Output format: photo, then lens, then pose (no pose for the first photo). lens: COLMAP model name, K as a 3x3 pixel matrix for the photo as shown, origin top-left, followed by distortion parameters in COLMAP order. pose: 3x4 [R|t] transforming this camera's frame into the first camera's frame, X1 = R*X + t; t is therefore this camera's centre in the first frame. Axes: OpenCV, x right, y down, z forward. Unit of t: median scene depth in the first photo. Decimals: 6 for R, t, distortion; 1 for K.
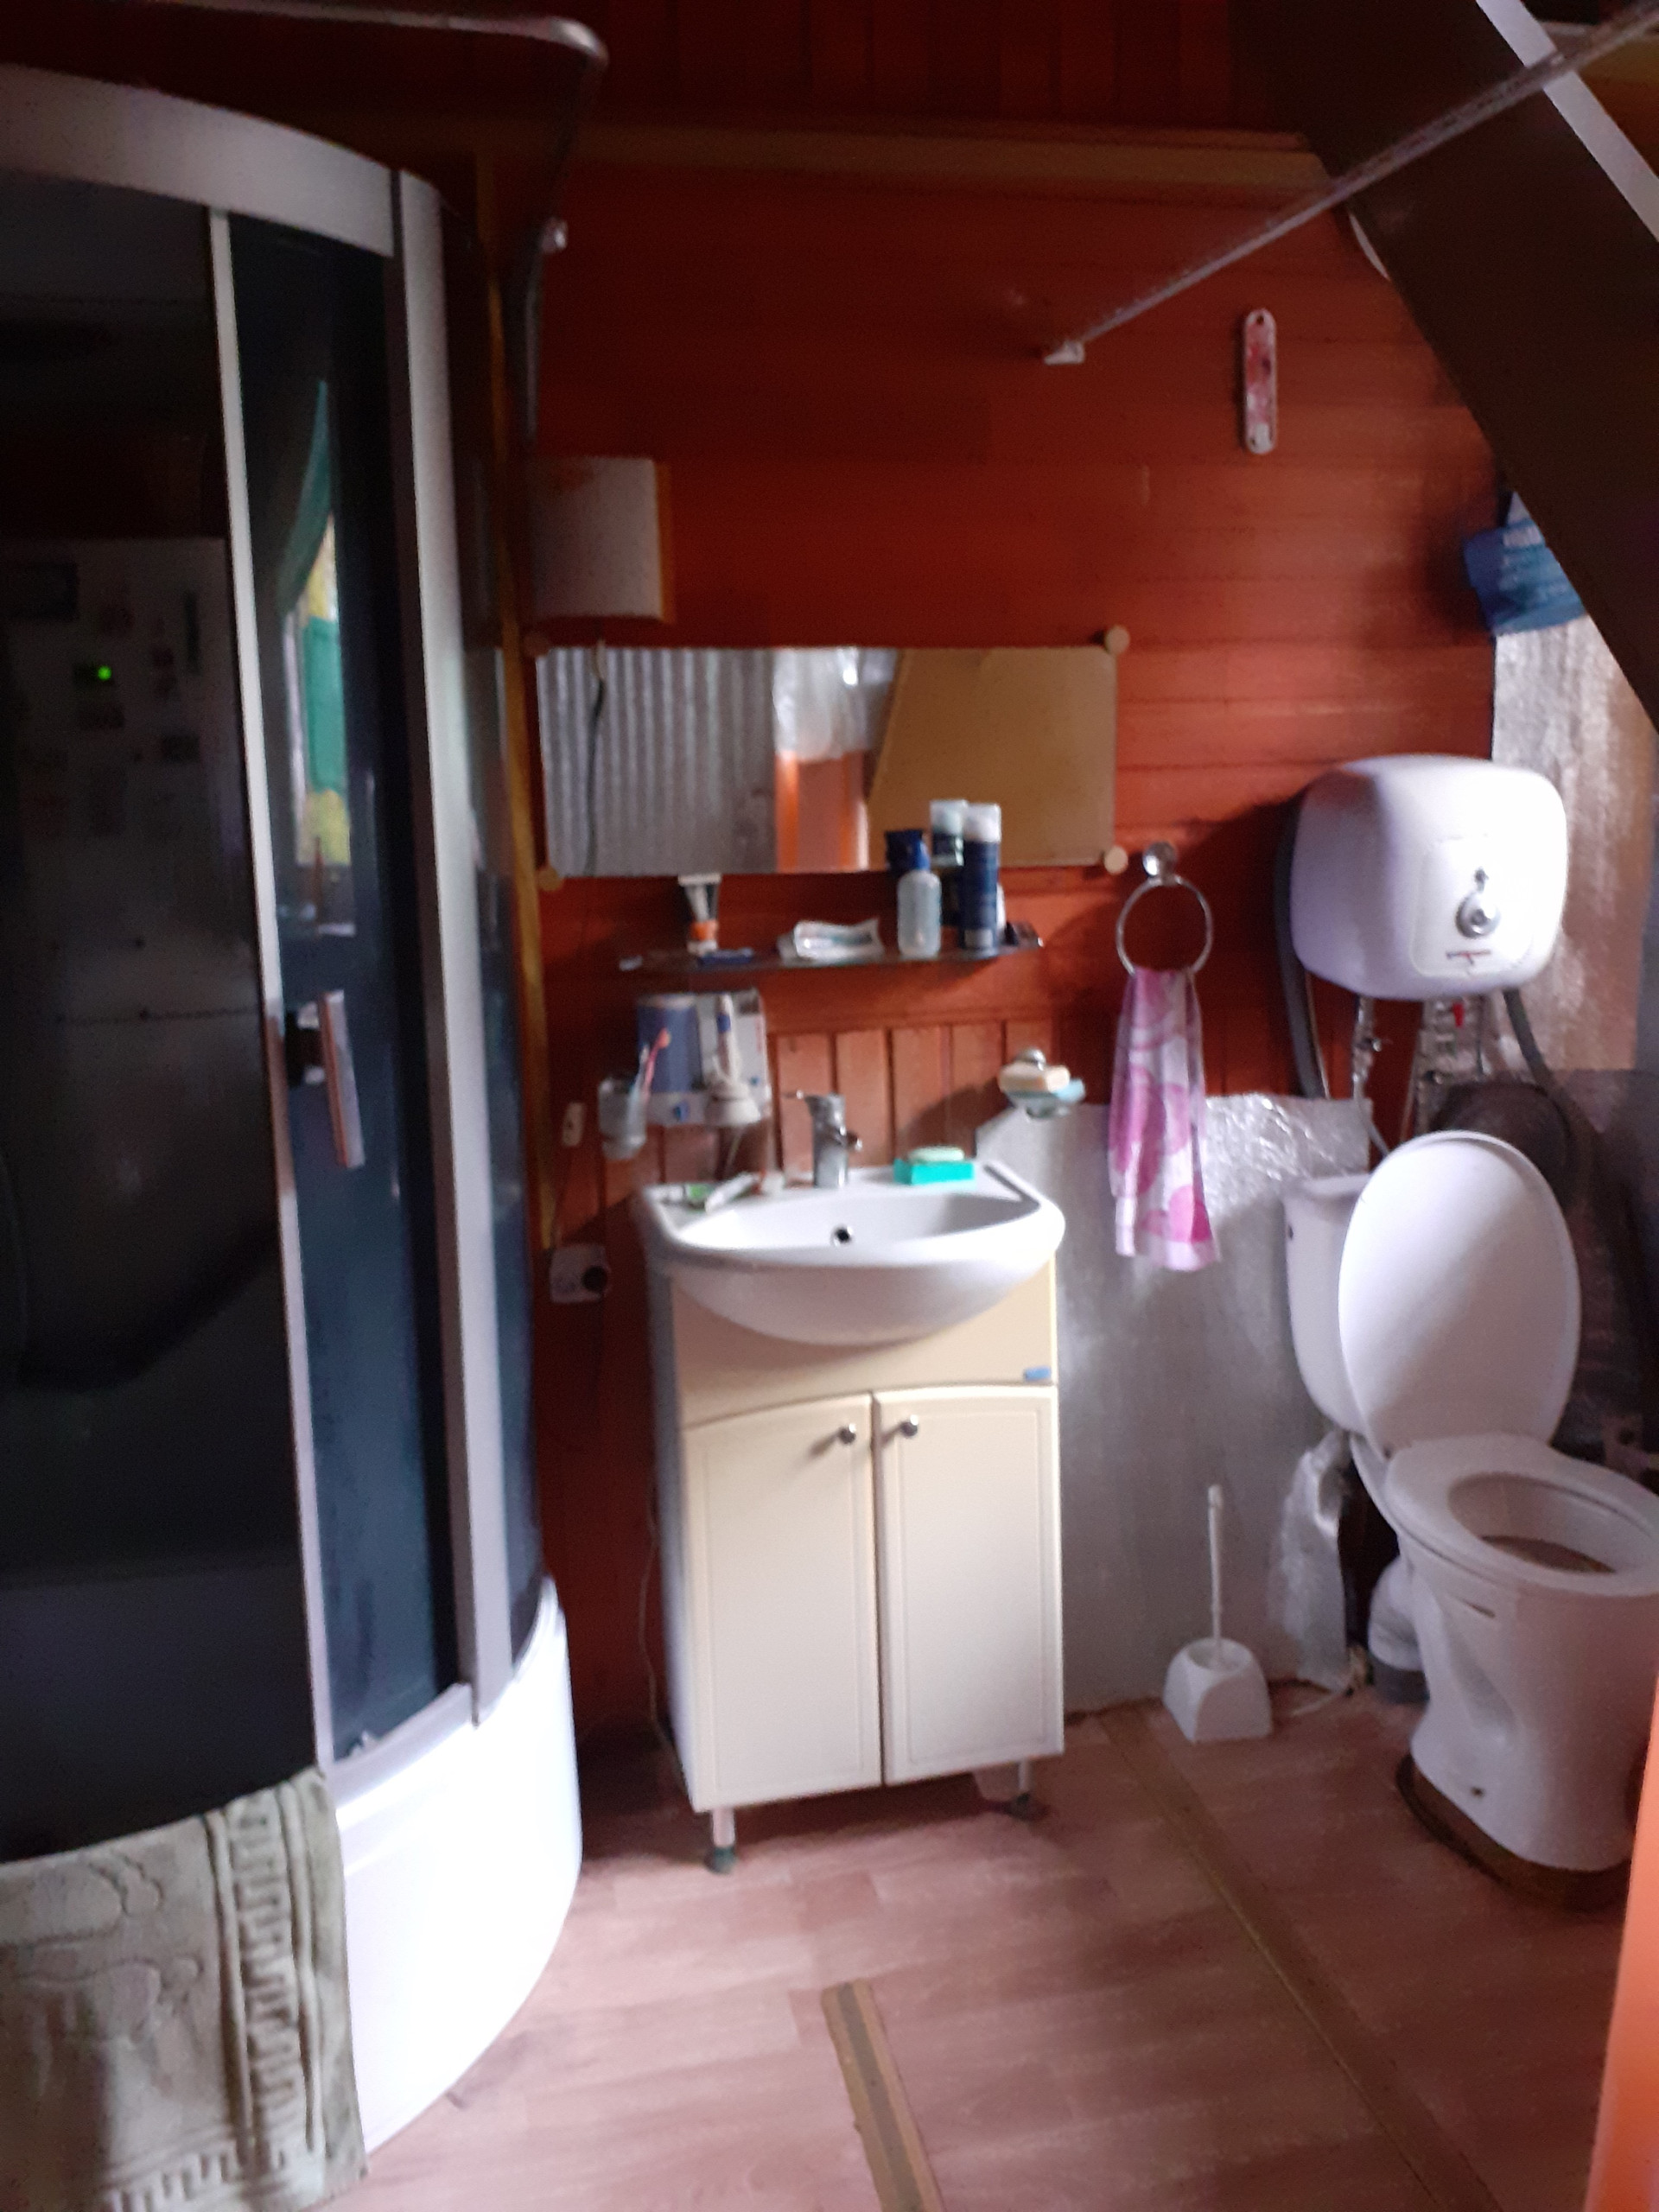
lens RADIAL K [[1773.2, 0, 776.8], [0, 1773.2, 1066.1], [0, 0, 1]] dist [0.011464, 0.006958]
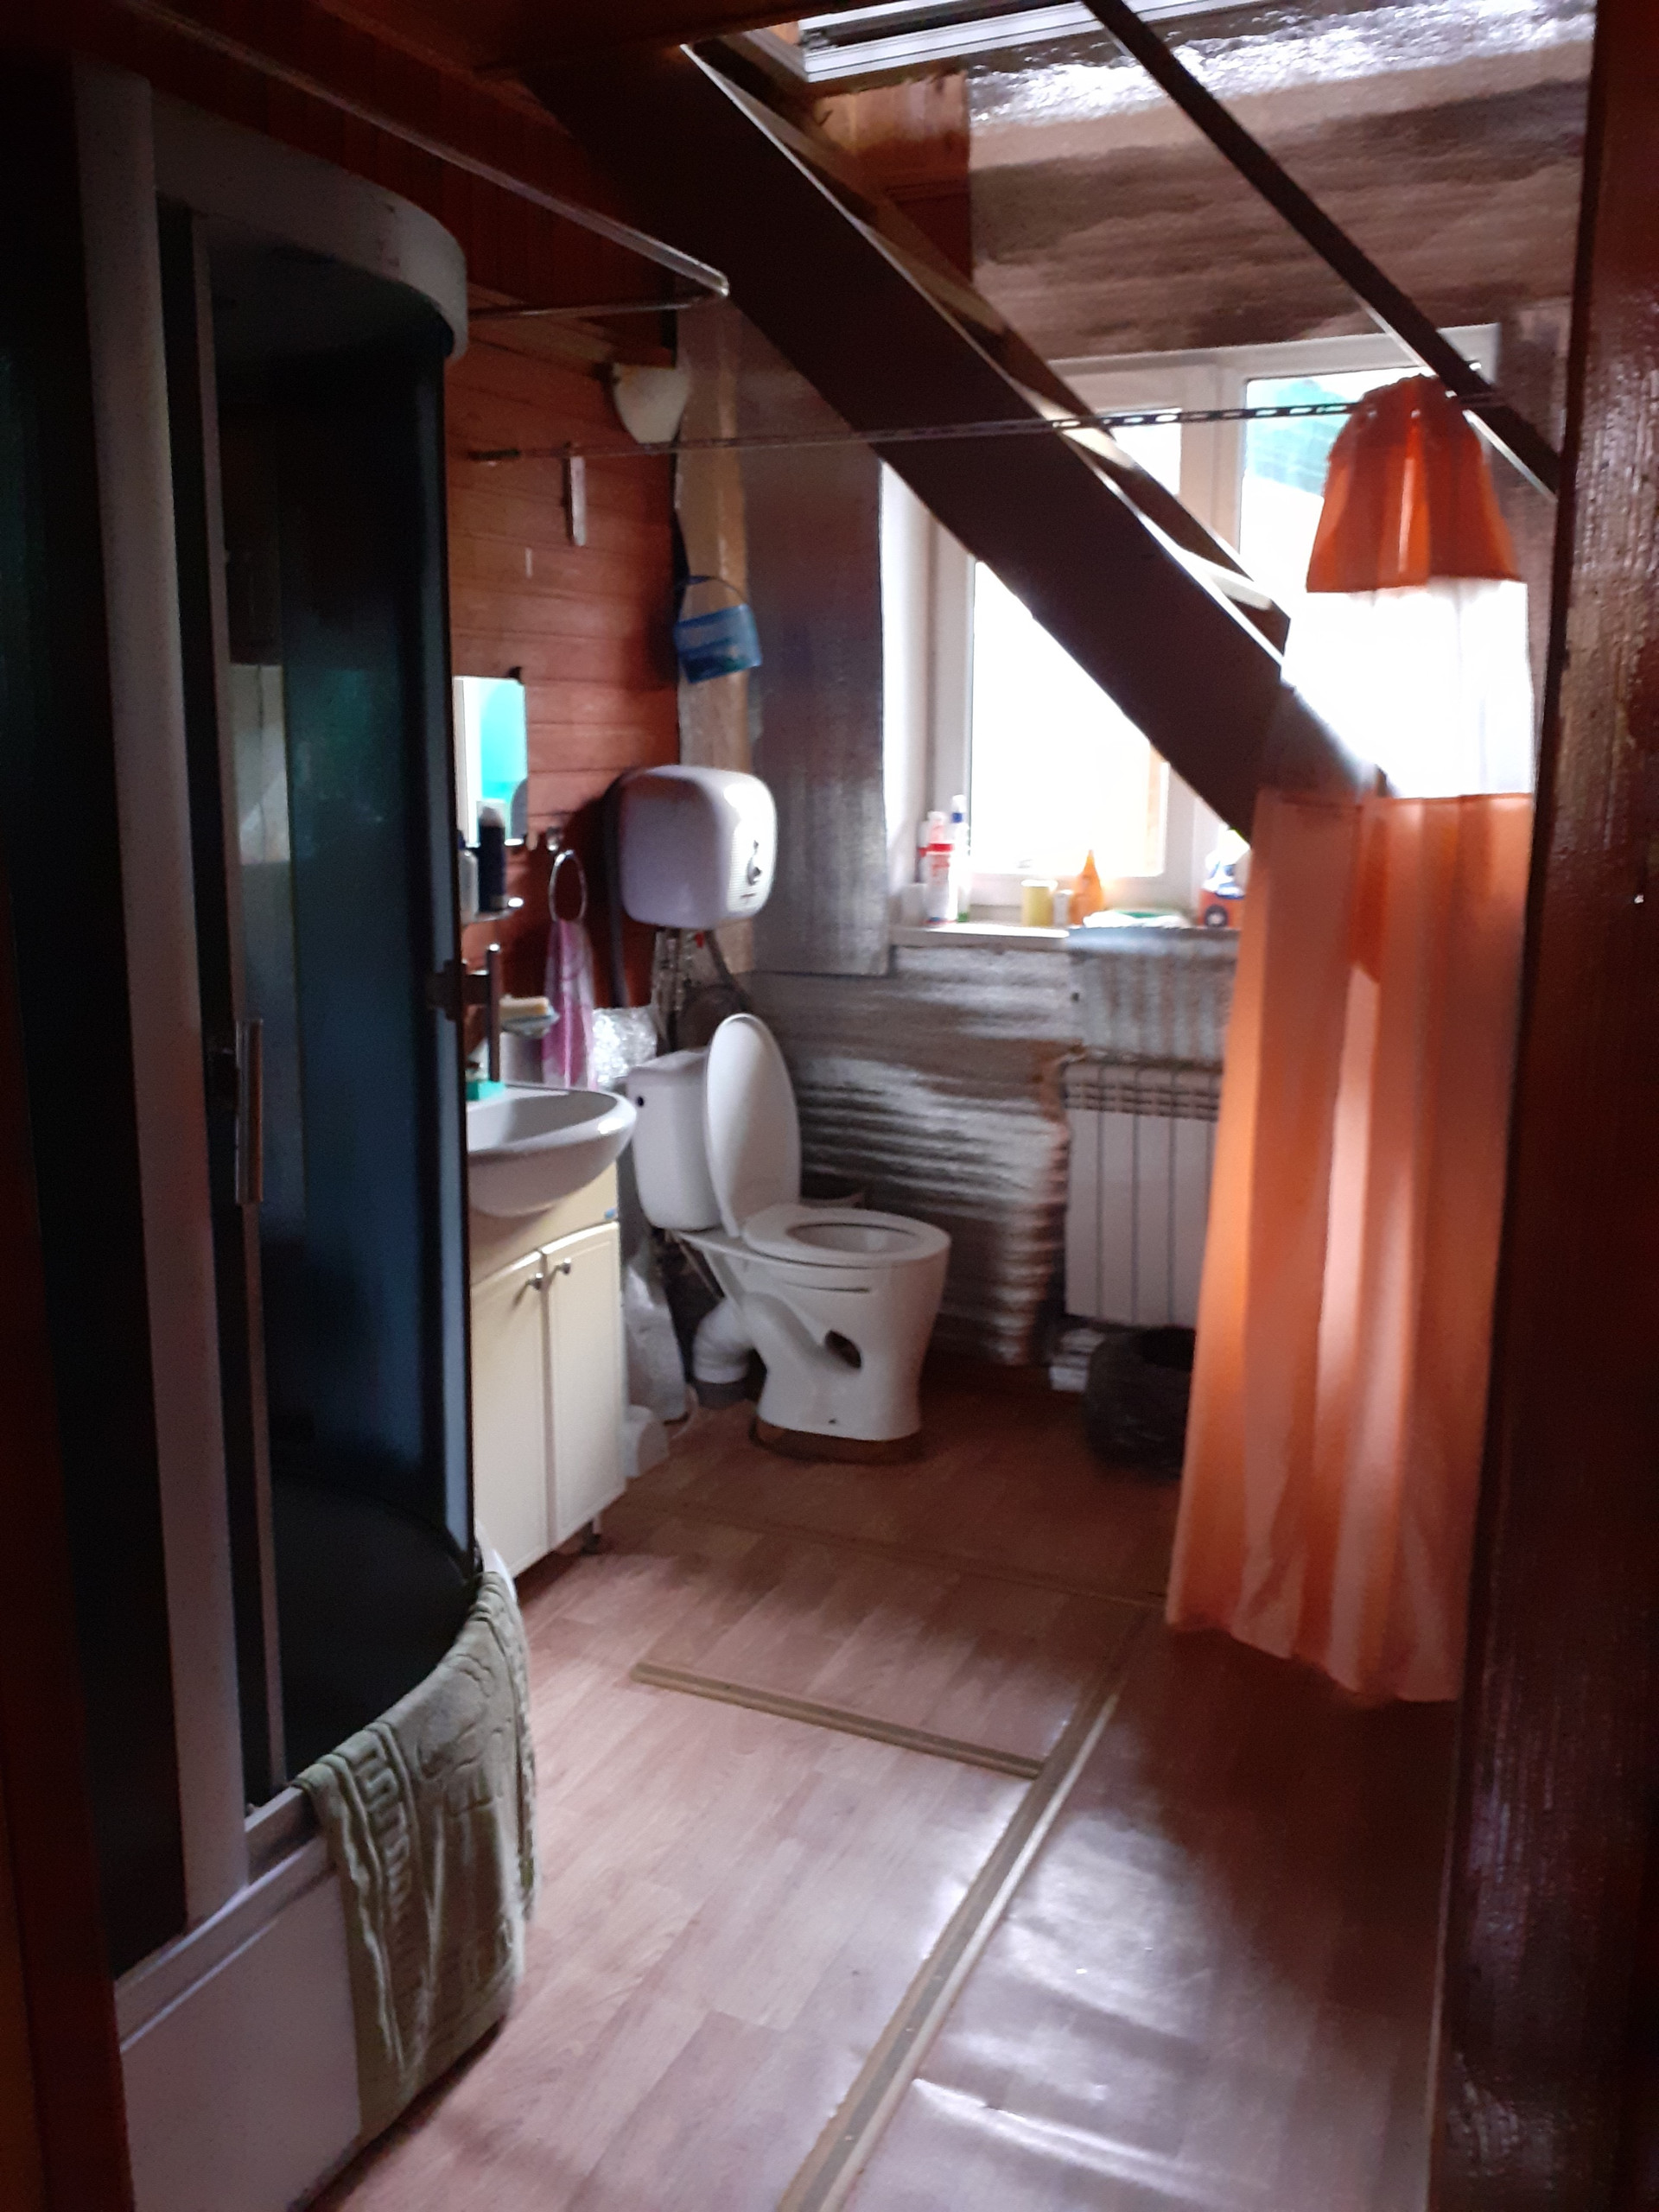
lens RADIAL K [[1773.2, 0, 776.8], [0, 1773.2, 1066.1], [0, 0, 1]] dist [0.011464, 0.006958]
pose [[0.591971, -0.112372, 0.798087, -0.806243], [0.113640, 0.991977, 0.055382, -0.001218], [-0.797907, 0.057910, 0.599992, 0.064950]]
